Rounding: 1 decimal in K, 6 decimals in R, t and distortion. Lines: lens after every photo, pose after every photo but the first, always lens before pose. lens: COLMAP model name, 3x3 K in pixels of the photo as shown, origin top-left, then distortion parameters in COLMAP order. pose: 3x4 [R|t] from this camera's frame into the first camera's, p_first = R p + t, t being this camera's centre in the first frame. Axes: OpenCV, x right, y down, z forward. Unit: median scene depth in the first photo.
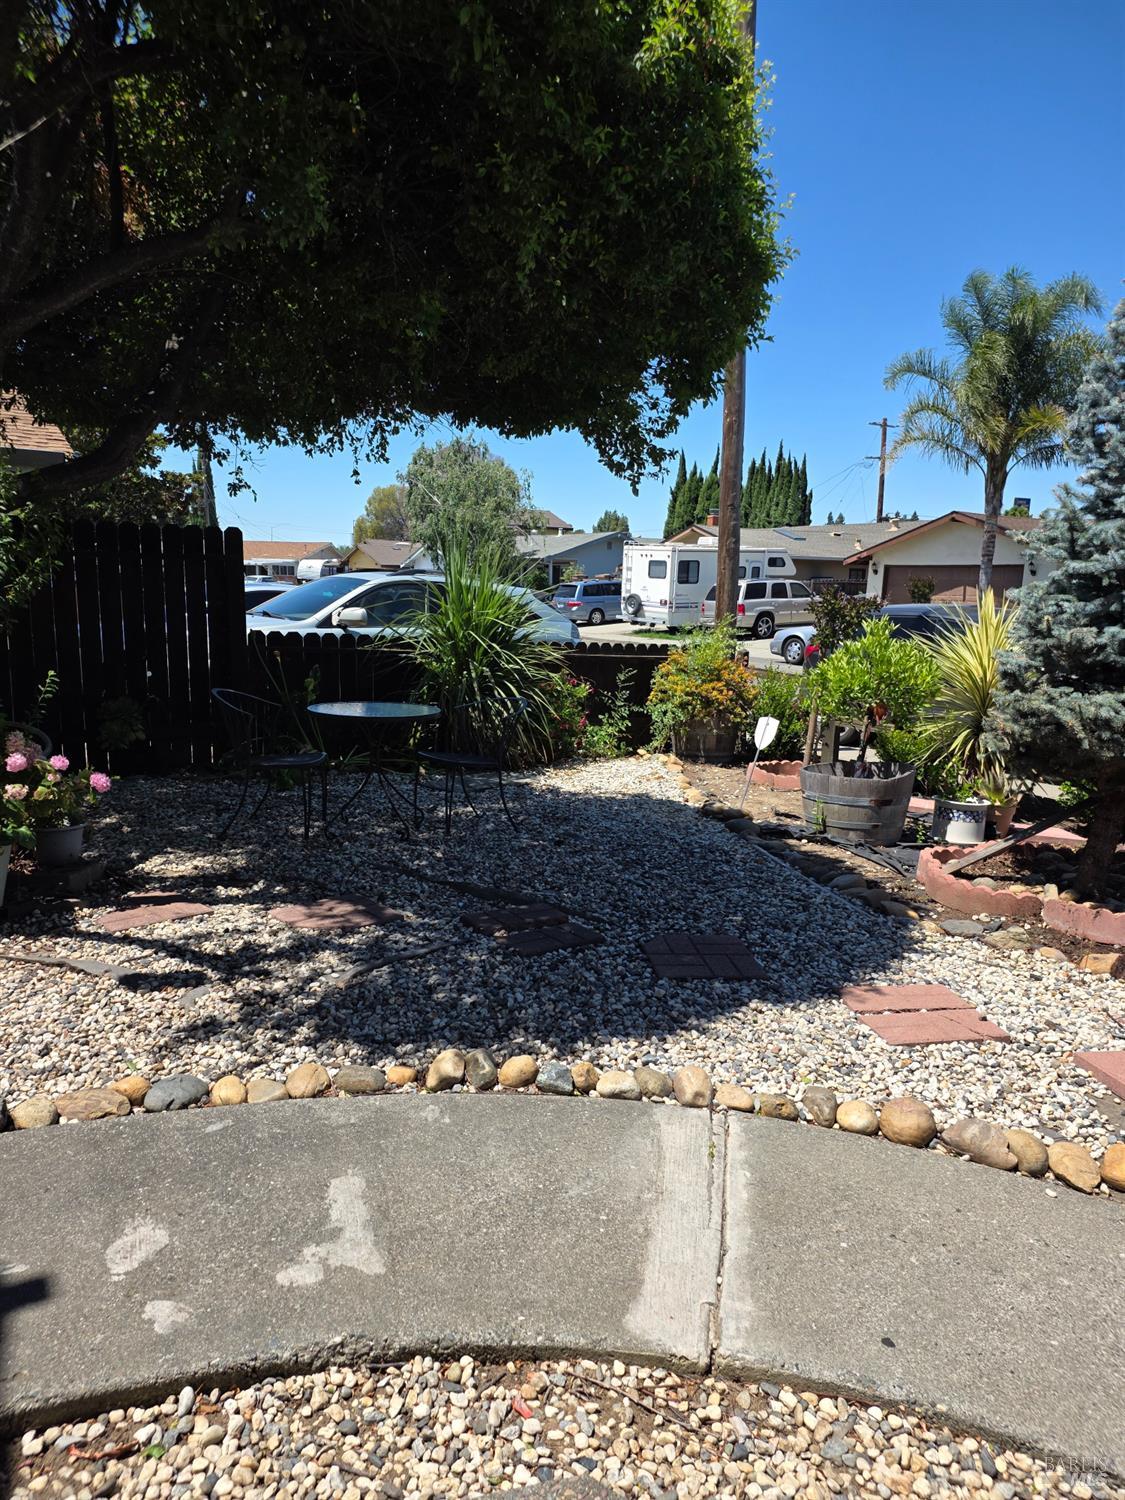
lens RADIAL K [[991.6, 0, 560.1], [0, 991.6, 761.7], [0, 0, 1]] dist [0.146001, -0.235680]
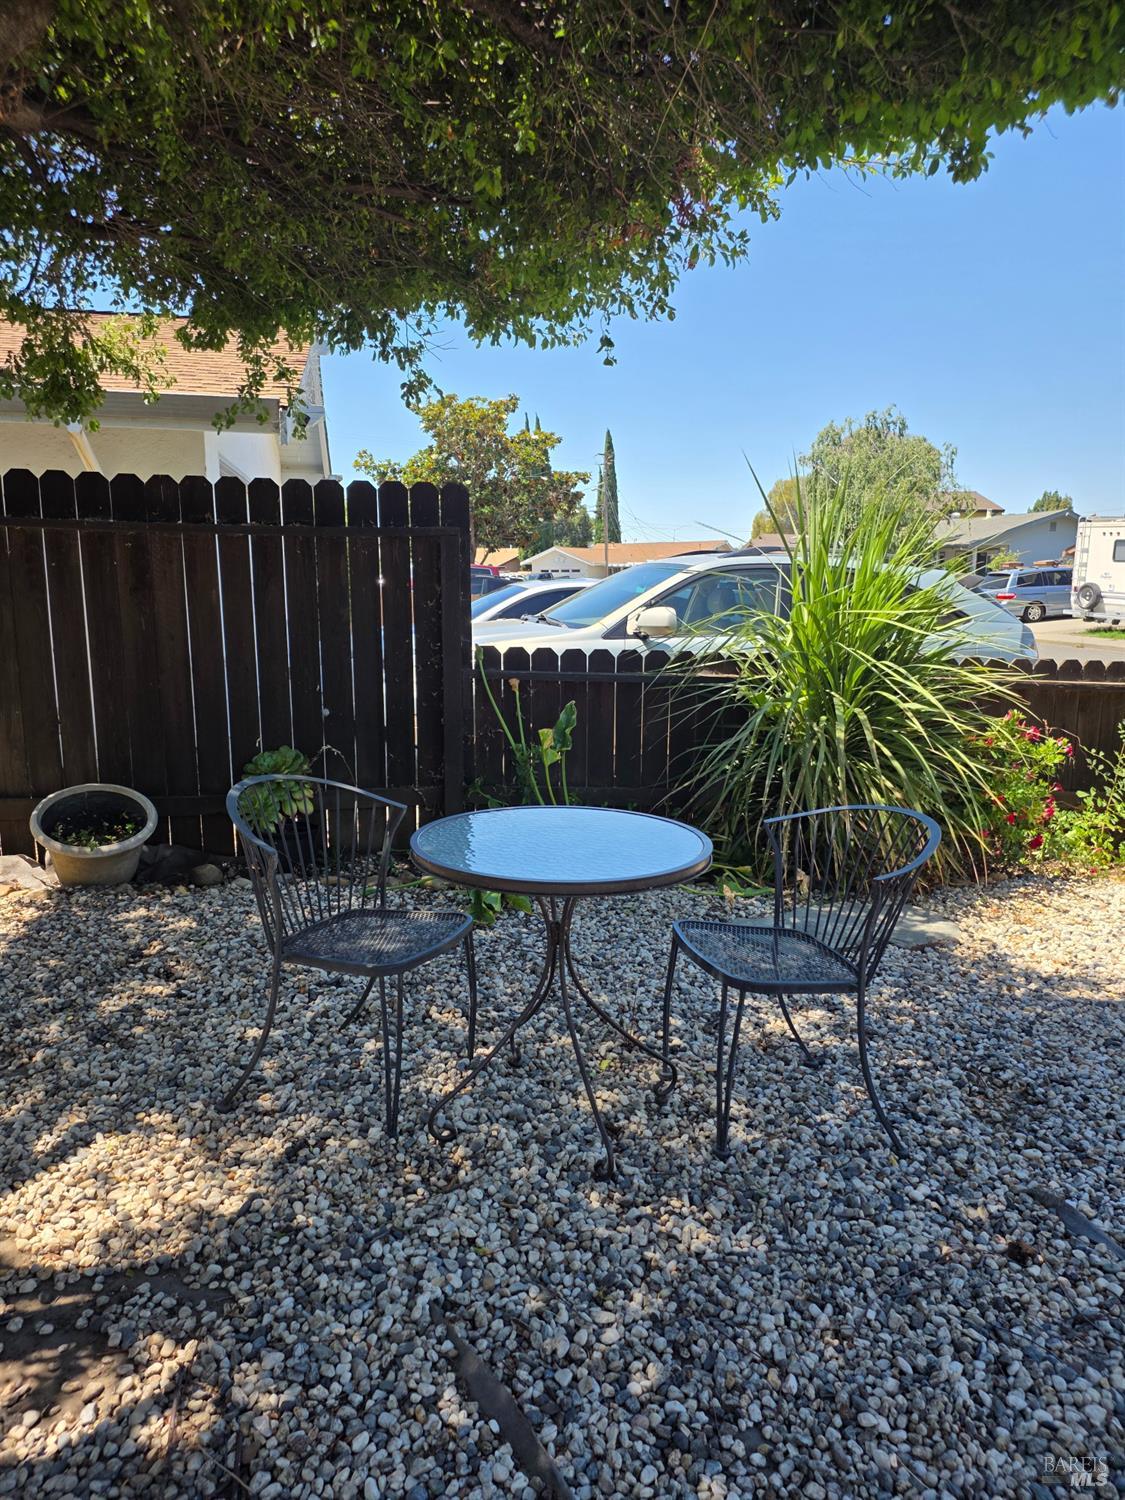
lens RADIAL K [[991.6, 0, 560.1], [0, 991.6, 761.7], [0, 0, 1]] dist [0.146001, -0.235680]
pose [[0.924895, 0.047349, -0.377263, -0.014192], [-0.047070, 0.998842, 0.009964, -0.051238], [0.377298, 0.008542, 0.926052, 0.336972]]
